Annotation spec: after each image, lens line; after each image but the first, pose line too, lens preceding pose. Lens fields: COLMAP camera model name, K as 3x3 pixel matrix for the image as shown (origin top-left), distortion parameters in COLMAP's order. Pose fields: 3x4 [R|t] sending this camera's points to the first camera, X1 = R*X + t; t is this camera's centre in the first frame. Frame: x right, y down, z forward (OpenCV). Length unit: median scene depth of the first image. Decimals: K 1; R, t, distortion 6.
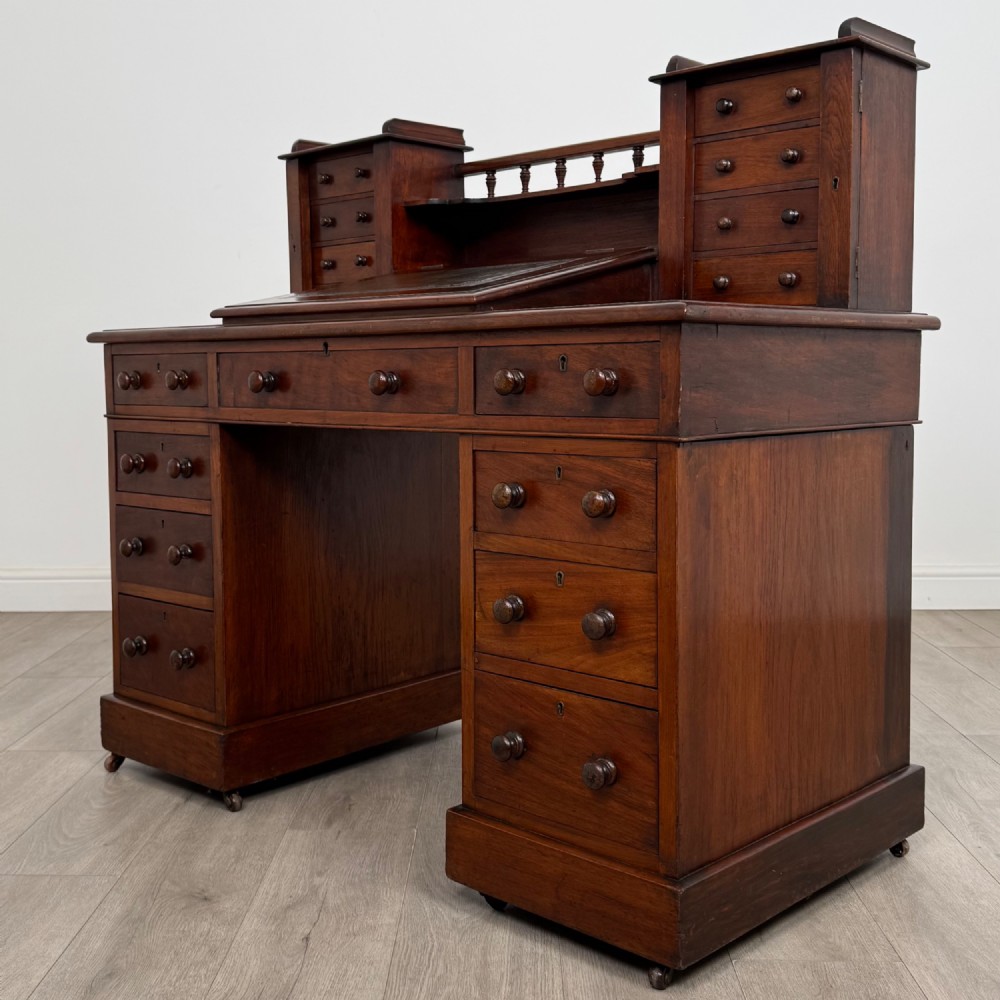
lens RADIAL K [[1234.8, 0, 455.6], [0, 1234.8, 439.5], [0, 0, 1]] dist [0.139151, -0.019373]
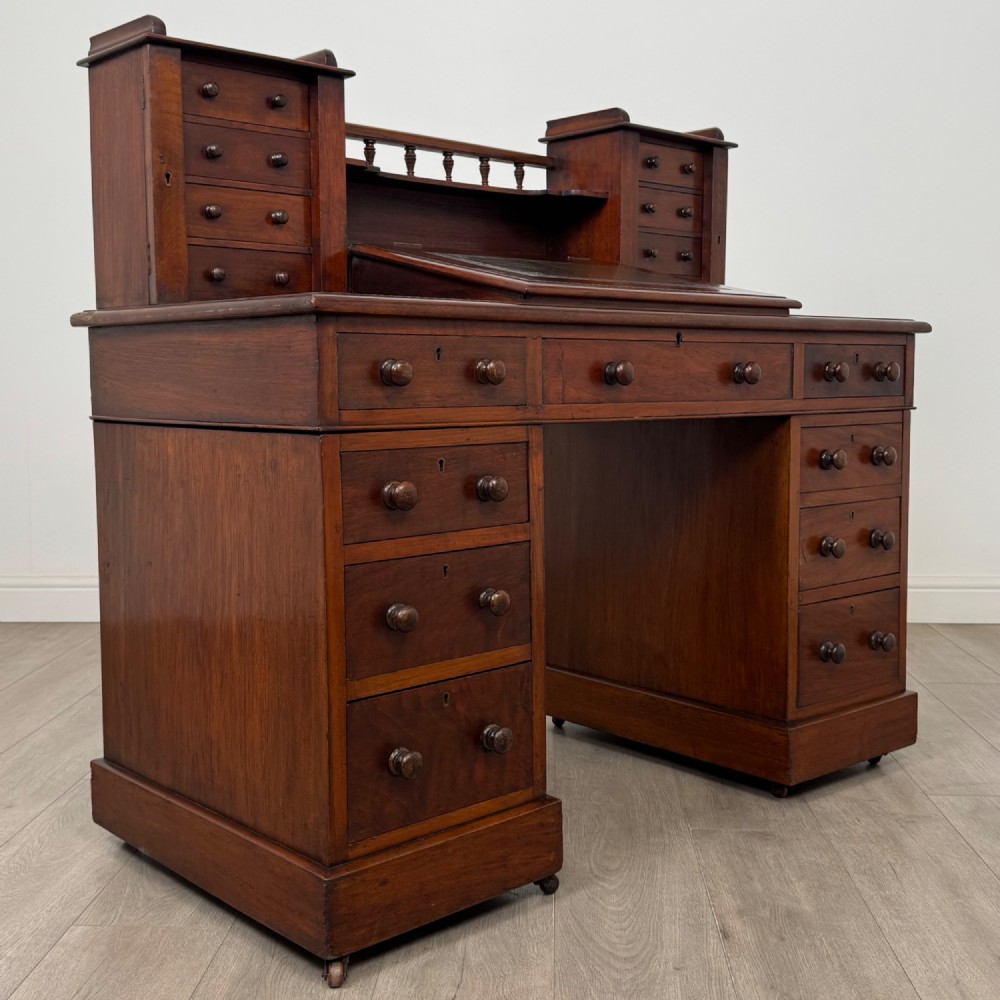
lens RADIAL K [[1284.3, 0, 499.9], [0, 1284.3, 458.6], [0, 0, 1]] dist [0.142287, -0.011808]
pose [[0.072453, -0.059920, 0.995570, -1.257332], [0.054858, 0.996922, 0.056009, -0.048254], [-0.995862, 0.050557, 0.075517, 1.173466]]
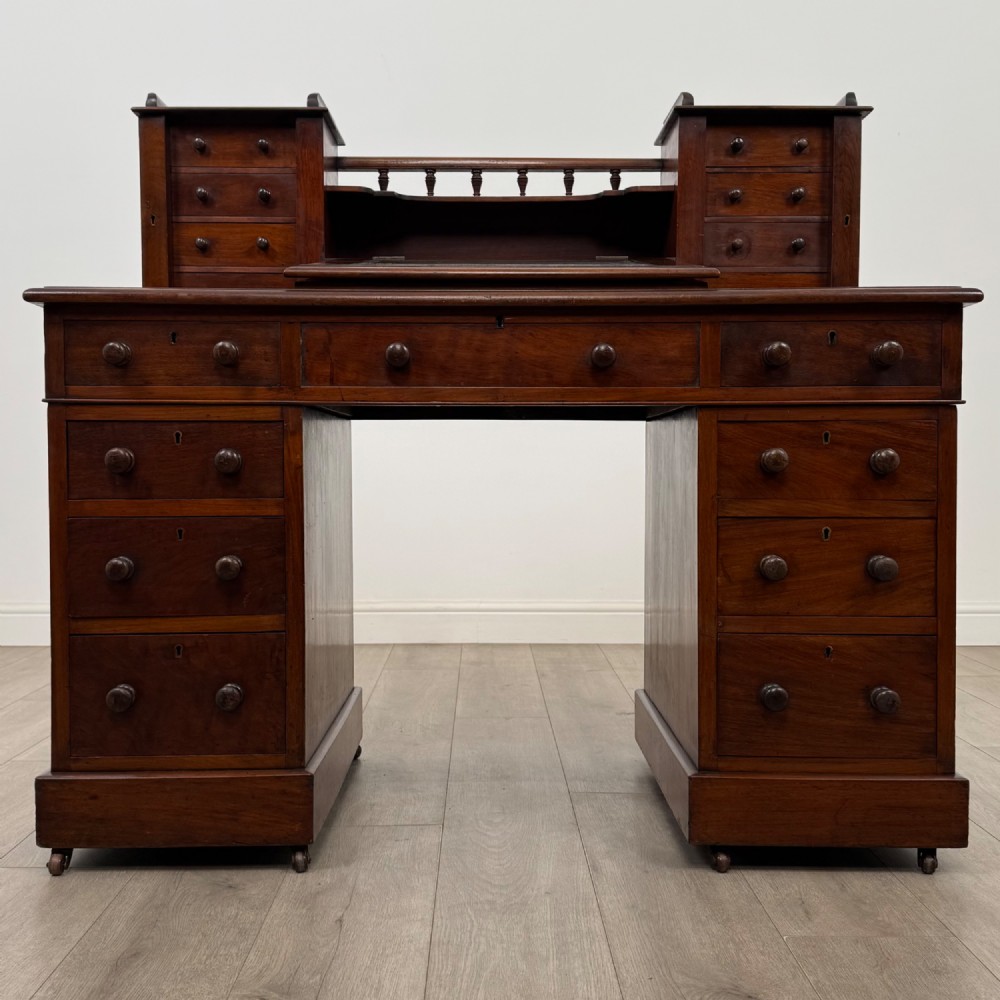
lens RADIAL K [[1183.2, 0, 457.5], [0, 1183.2, 475.0], [0, 0, 1]] dist [0.208179, -0.419467]
pose [[0.727659, 0.000138, 0.685939, -0.817537], [0.030588, 0.998999, -0.032650, 0.078045], [-0.685257, 0.044740, 0.726926, 0.409775]]
